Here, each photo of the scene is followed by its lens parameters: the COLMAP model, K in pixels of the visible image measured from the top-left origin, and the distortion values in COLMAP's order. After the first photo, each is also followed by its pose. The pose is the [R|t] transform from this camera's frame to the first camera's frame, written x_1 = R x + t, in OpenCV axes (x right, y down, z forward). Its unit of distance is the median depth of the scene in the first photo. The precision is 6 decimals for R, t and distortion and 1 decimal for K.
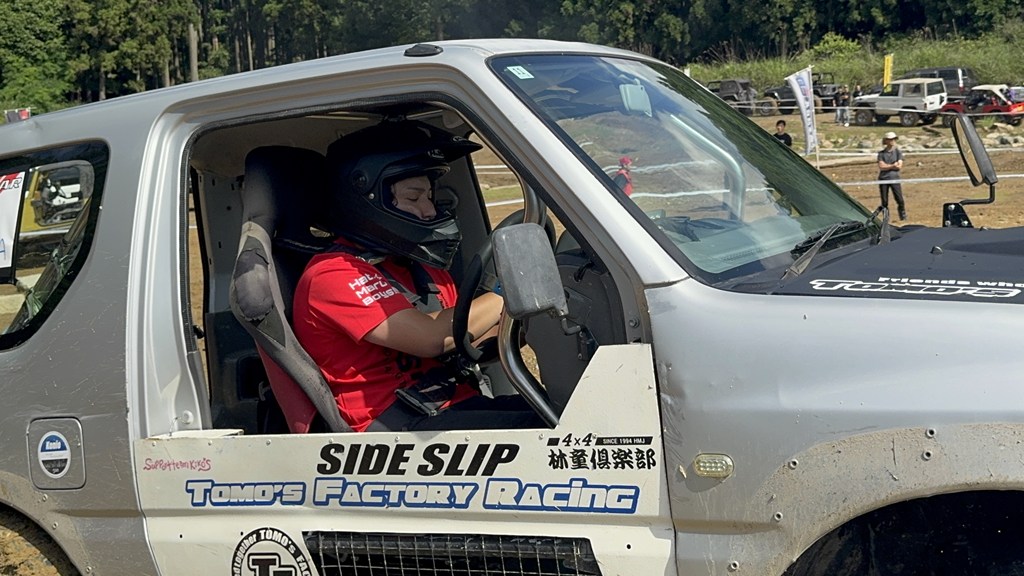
lens RADIAL K [[1230.2, 0, 515.0], [0, 1230.2, 289.8], [0, 0, 1]] dist [0.076846, 0.000000]
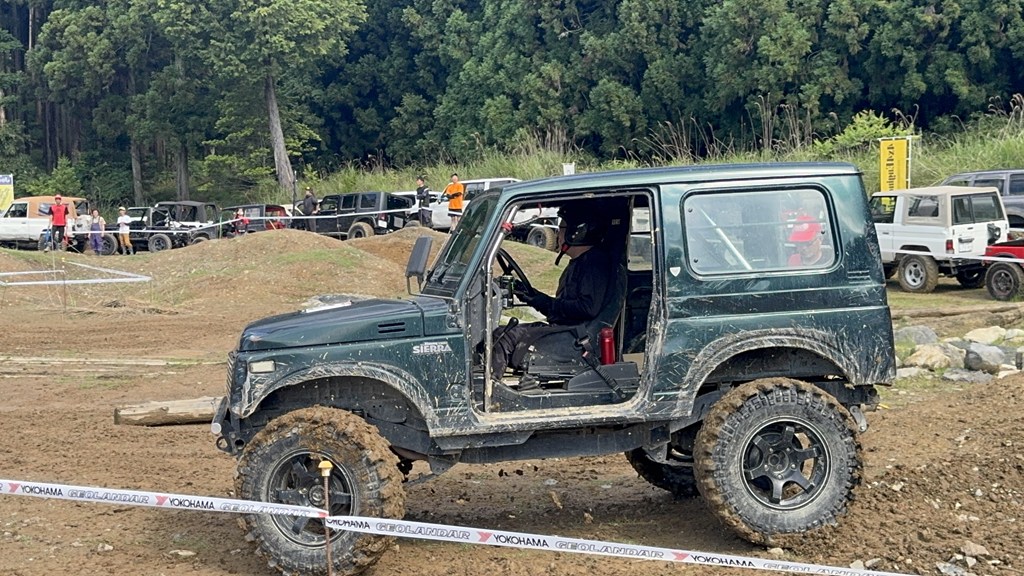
lens RADIAL K [[1370.6, 0, 478.8], [0, 1370.6, 300.8], [0, 0, 1]] dist [0.108184, 0.000000]
pose [[0.979466, 0.051369, -0.194954, 0.208471], [-0.071428, 0.992689, -0.097293, -0.054513], [0.188531, 0.109220, 0.975975, 0.385675]]
